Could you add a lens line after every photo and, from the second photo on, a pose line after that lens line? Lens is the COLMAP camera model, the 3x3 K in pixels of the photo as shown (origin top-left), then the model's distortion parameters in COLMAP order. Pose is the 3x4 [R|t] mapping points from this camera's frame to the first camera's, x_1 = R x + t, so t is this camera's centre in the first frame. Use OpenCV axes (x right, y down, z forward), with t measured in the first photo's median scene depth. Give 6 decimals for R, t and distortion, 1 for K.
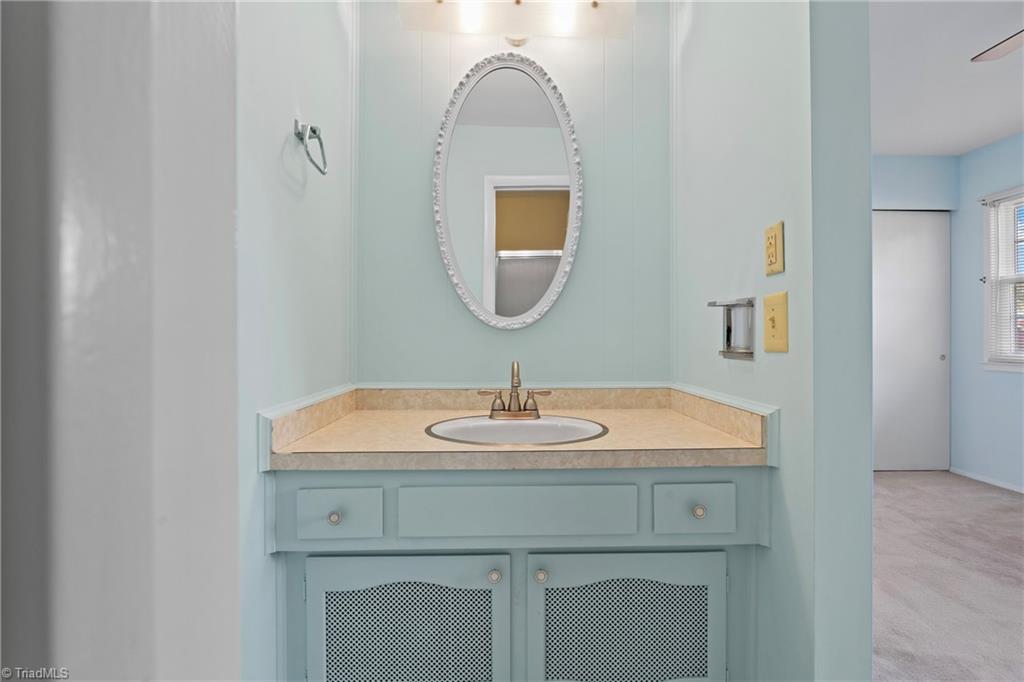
lens RADIAL K [[456.8, 0, 514.9], [0, 456.8, 348.0], [0, 0, 1]] dist [-0.003596, -0.000228]
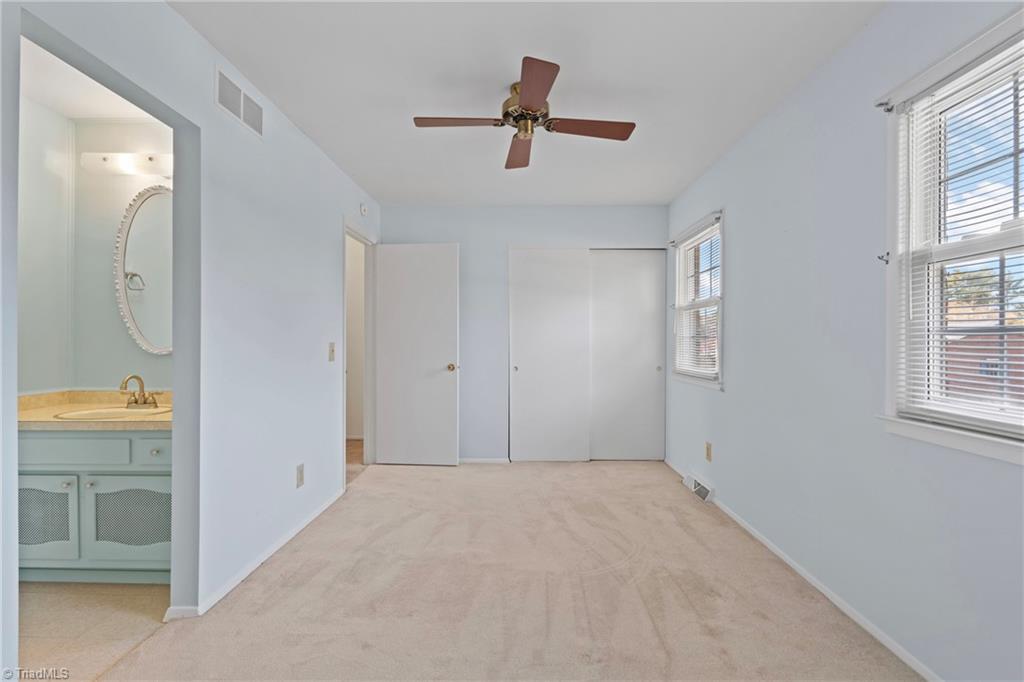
lens RADIAL K [[465.1, 0, 512.7], [0, 465.1, 357.5], [0, 0, 1]] dist [0.000190, -0.000119]
pose [[0.998454, -0.000028, -0.055577, 1.476117], [0.000575, 0.999952, 0.009822, -0.051008], [0.055574, -0.009839, 0.998406, -0.655575]]
